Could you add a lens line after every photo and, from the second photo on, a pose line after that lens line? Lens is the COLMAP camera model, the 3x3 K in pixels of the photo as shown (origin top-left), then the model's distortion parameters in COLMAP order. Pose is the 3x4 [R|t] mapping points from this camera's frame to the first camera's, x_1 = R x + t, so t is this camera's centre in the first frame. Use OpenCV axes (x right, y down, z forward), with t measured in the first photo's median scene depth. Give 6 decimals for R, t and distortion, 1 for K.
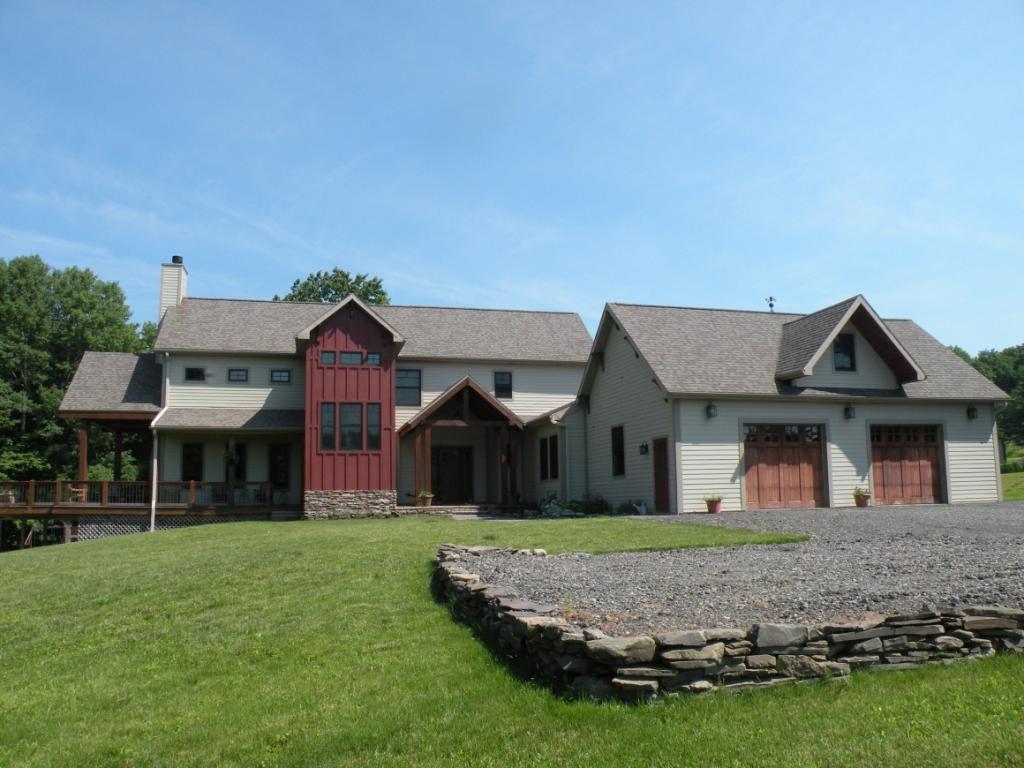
lens RADIAL K [[826.7, 0, 518.4], [0, 826.7, 379.1], [0, 0, 1]] dist [-0.149032, 0.129610]
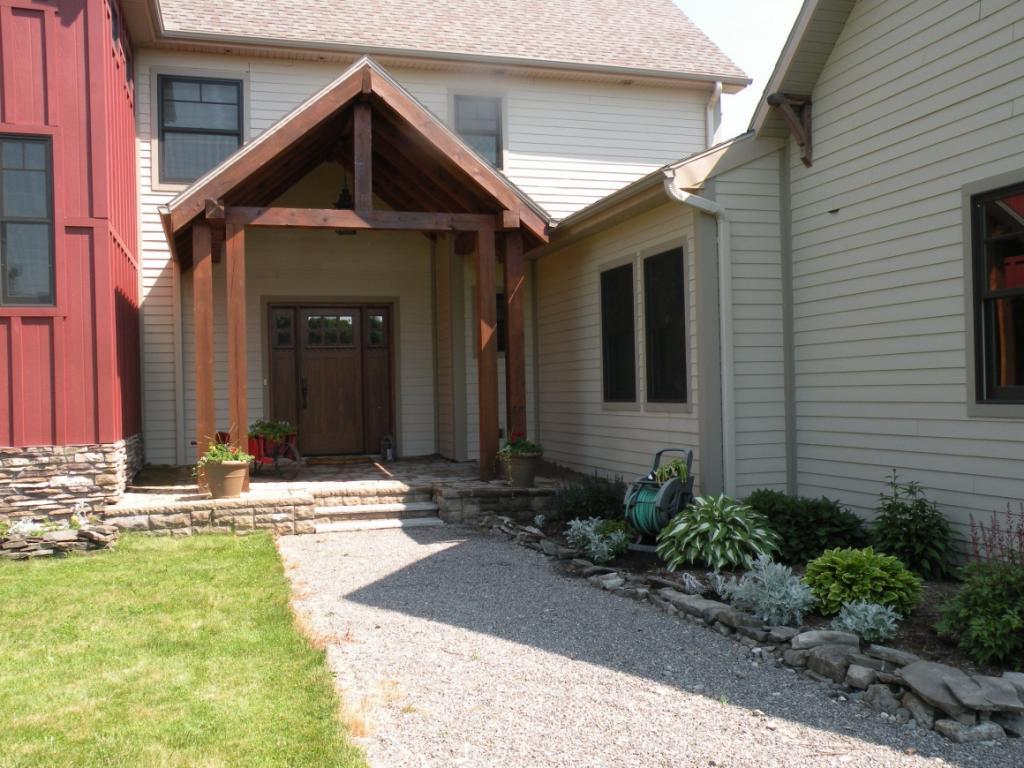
lens RADIAL K [[983.0, 0, 512.8], [0, 983.0, 384.6], [0, 0, 1]] dist [-0.008387, 0.000000]
pose [[0.999479, -0.004147, 0.032024, -0.020565], [-0.000333, 0.990343, 0.138638, 0.066036], [-0.032290, -0.138576, 0.989825, 0.648658]]
